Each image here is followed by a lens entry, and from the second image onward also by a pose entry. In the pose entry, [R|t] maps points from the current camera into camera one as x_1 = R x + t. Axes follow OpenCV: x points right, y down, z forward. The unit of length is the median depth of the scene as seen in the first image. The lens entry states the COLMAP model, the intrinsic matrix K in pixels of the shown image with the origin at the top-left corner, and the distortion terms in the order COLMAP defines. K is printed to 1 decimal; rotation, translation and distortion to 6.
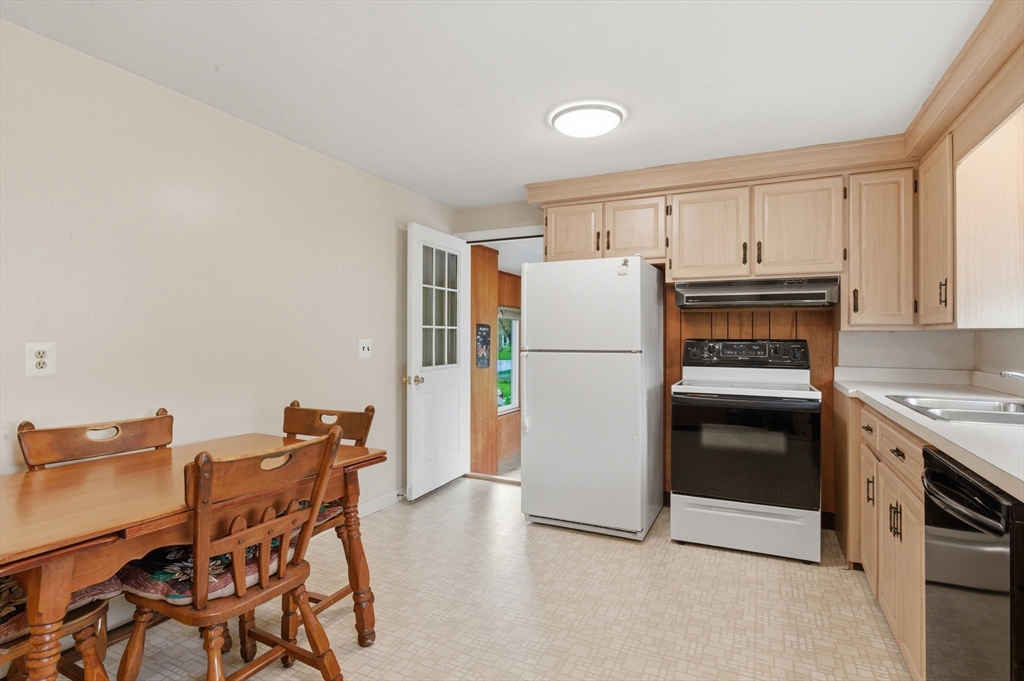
lens RADIAL K [[526.5, 0, 517.6], [0, 526.5, 334.6], [0, 0, 1]] dist [-0.003199, -0.000606]
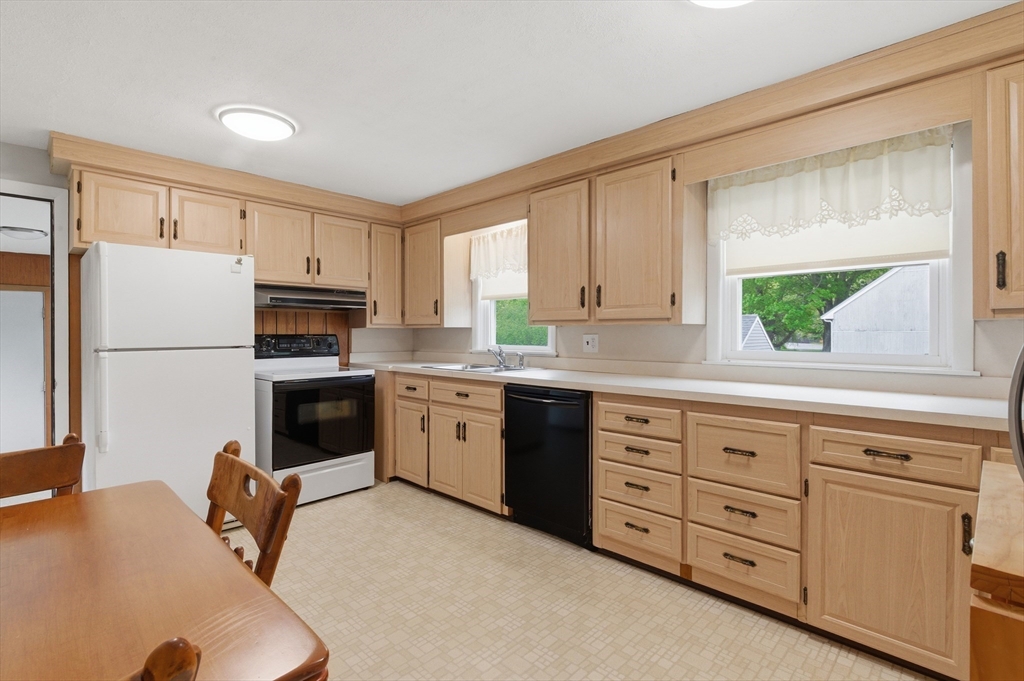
lens RADIAL K [[467.2, 0, 517.1], [0, 467.2, 337.7], [0, 0, 1]] dist [0.000693, 0.000142]
pose [[0.320352, -0.014651, 0.947185, -0.486678], [0.001200, 0.999886, 0.015060, 0.000899], [-0.947298, -0.003688, 0.320333, 0.184266]]
